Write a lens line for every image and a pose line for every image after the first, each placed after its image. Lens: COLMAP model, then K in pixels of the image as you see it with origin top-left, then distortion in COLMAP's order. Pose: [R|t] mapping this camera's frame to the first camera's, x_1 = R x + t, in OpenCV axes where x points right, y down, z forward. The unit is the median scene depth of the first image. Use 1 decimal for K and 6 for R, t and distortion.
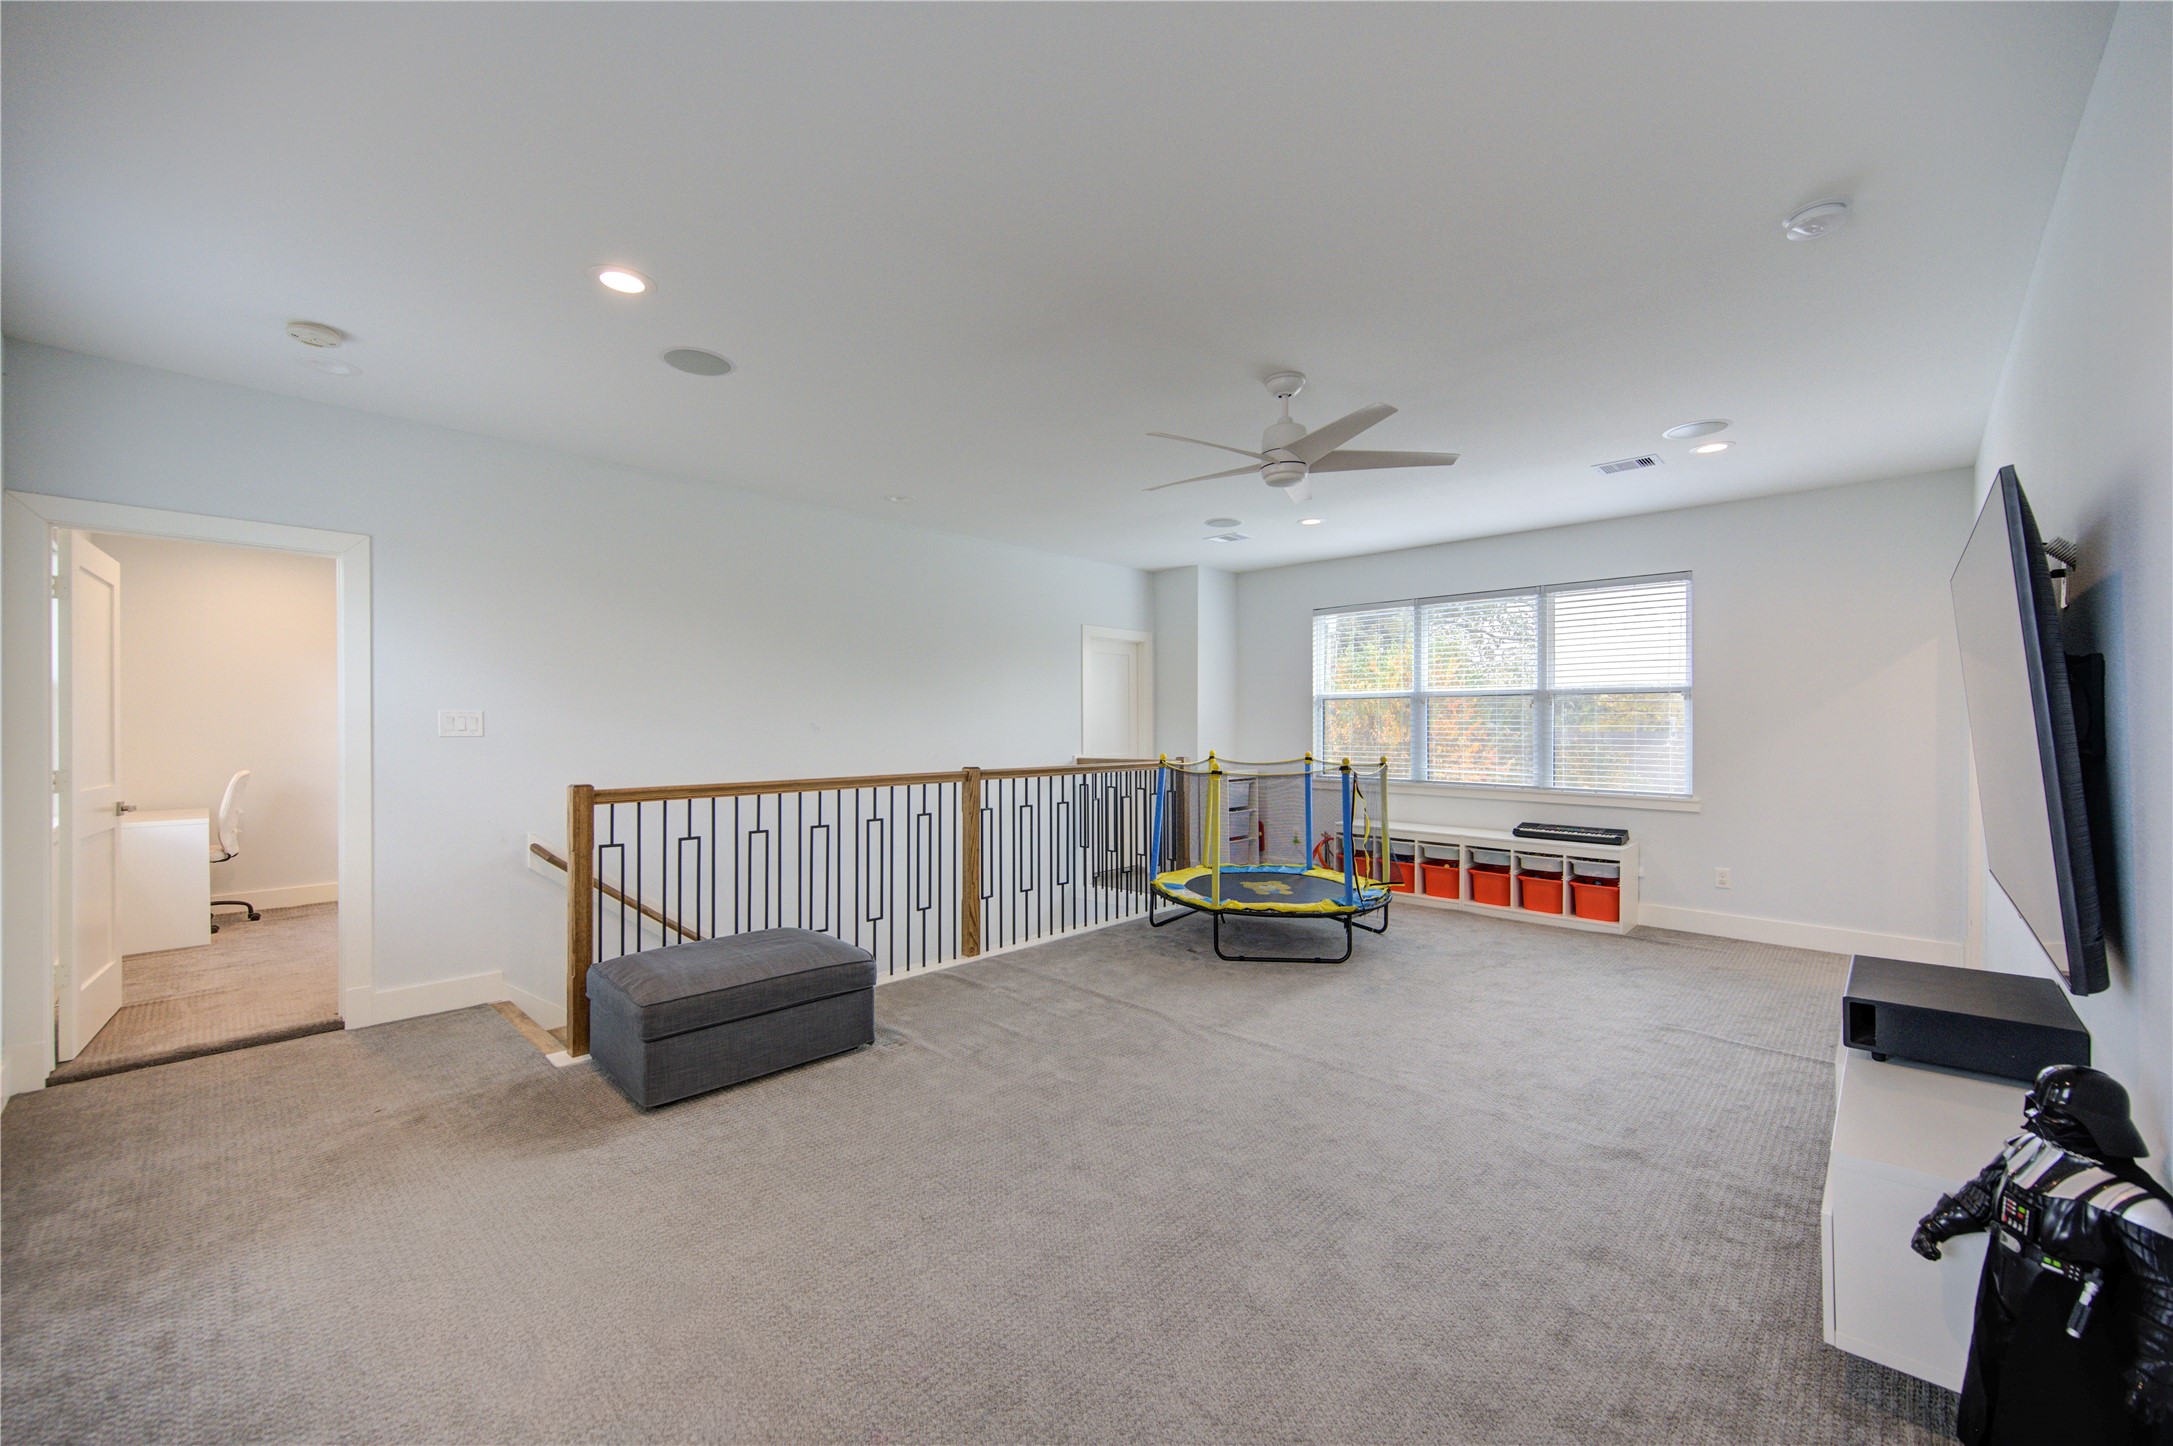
lens RADIAL K [[839.5, 0, 1090.5], [0, 839.5, 728.6], [0, 0, 1]] dist [0.001965, -0.001627]
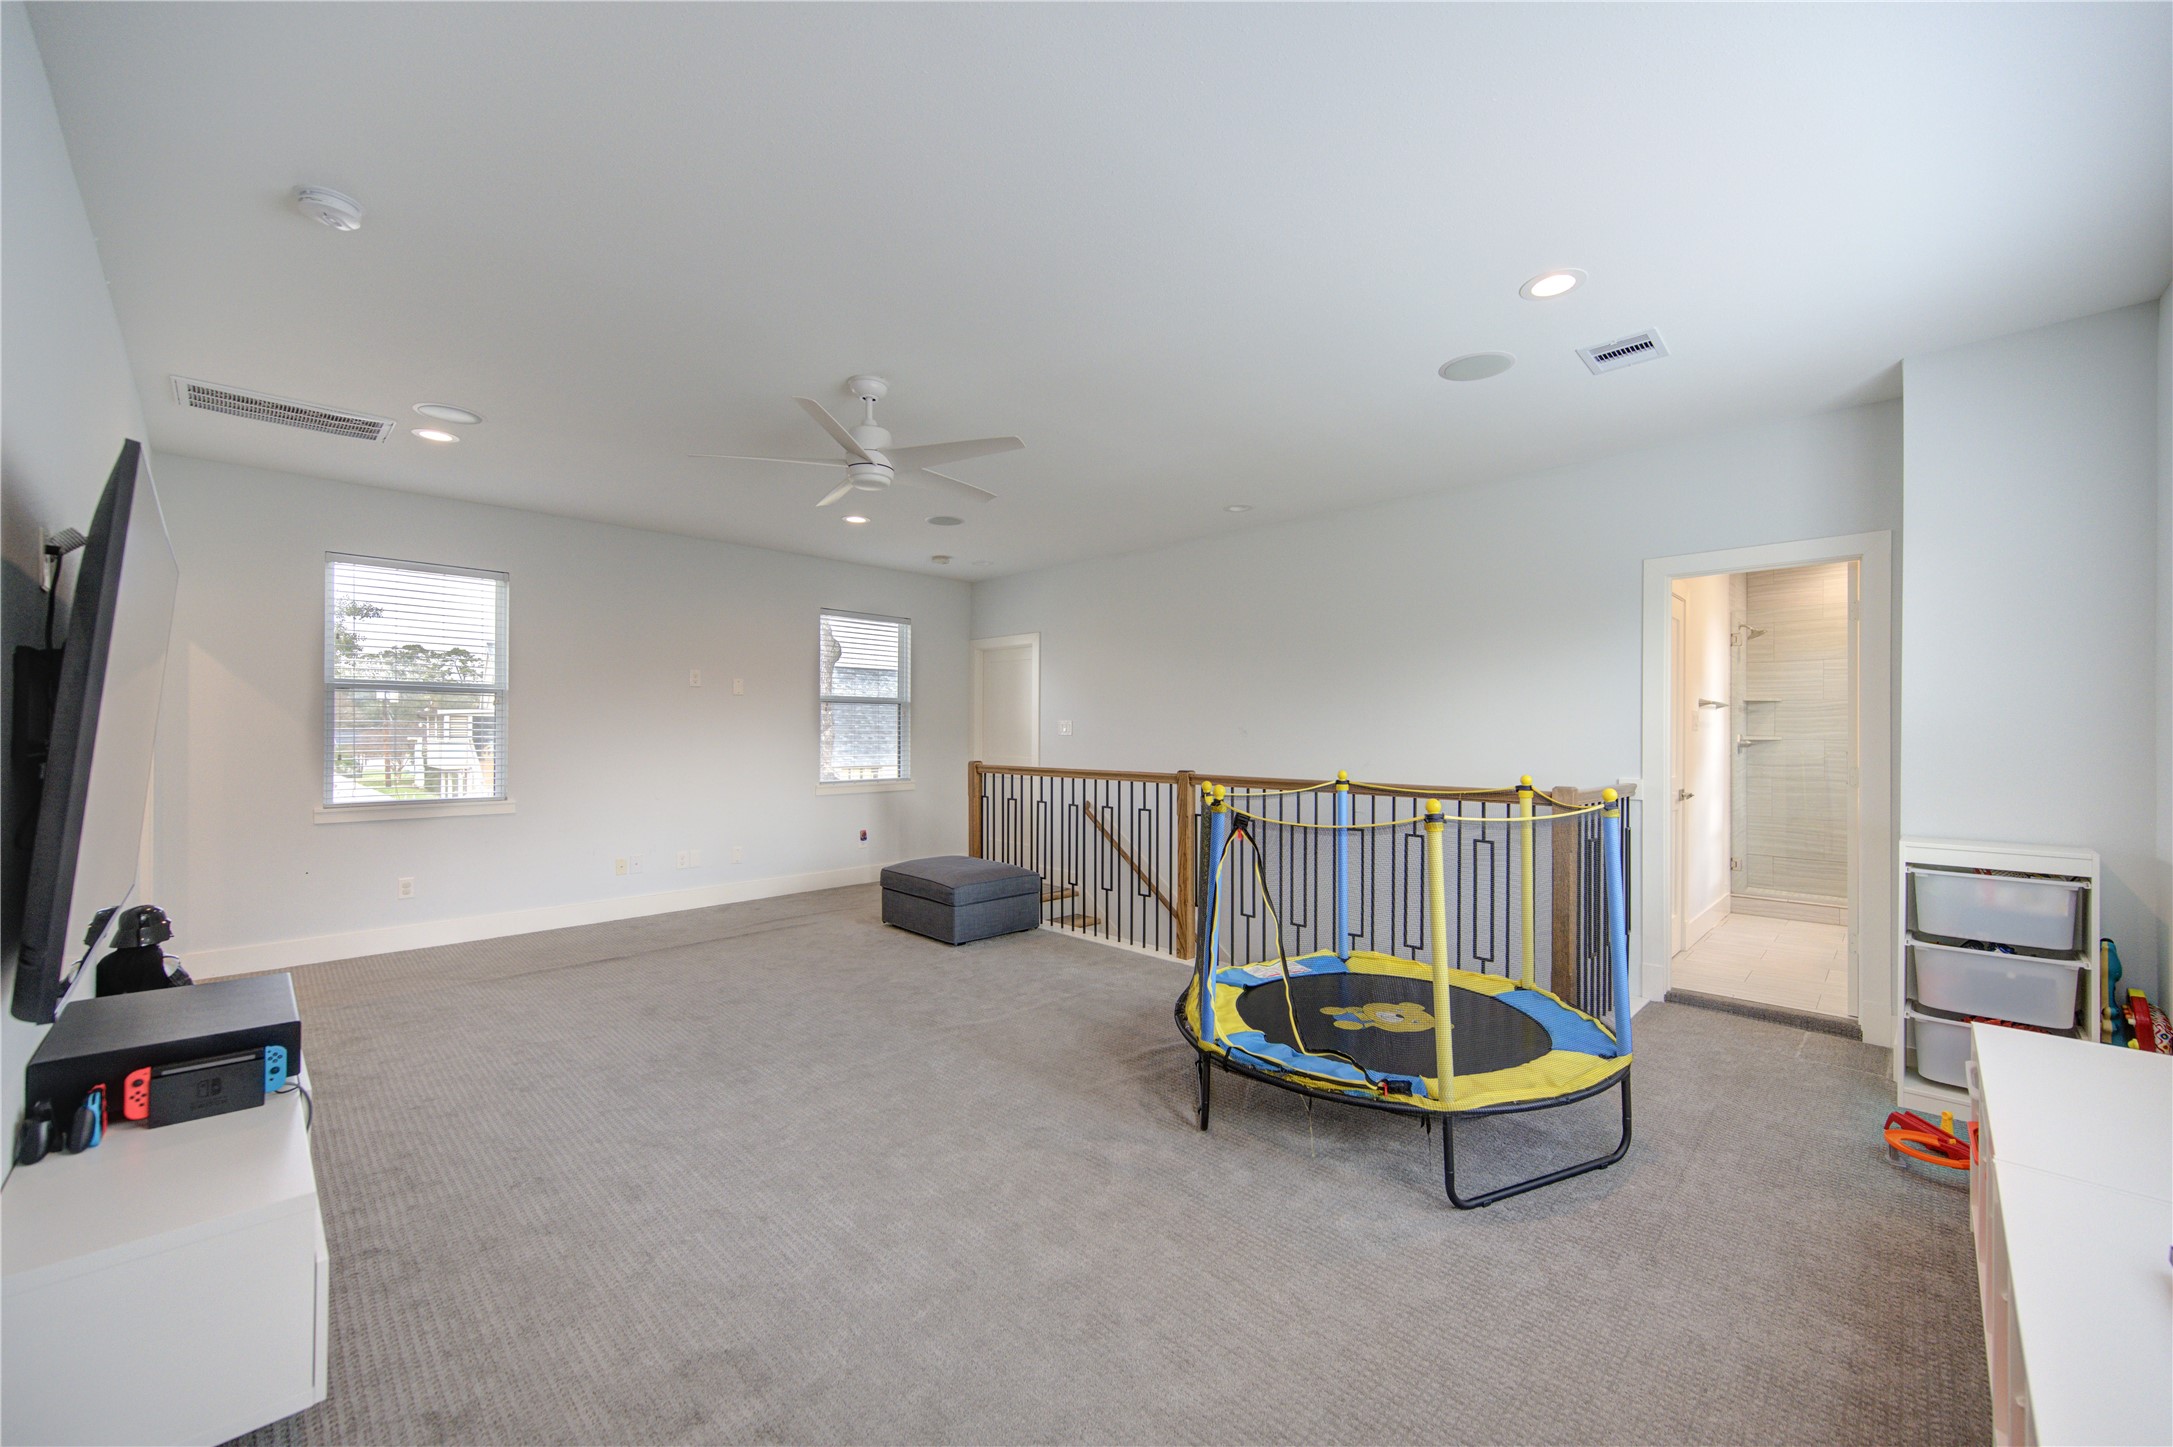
lens RADIAL K [[848.4, 0, 1091.0], [0, 848.4, 719.7], [0, 0, 1]] dist [0.001728, -0.000392]
pose [[-0.027817, -0.007461, -0.999585, 0.918460], [-0.003020, 0.999968, -0.007380, -0.007273], [0.999608, 0.002814, -0.027839, 0.960119]]
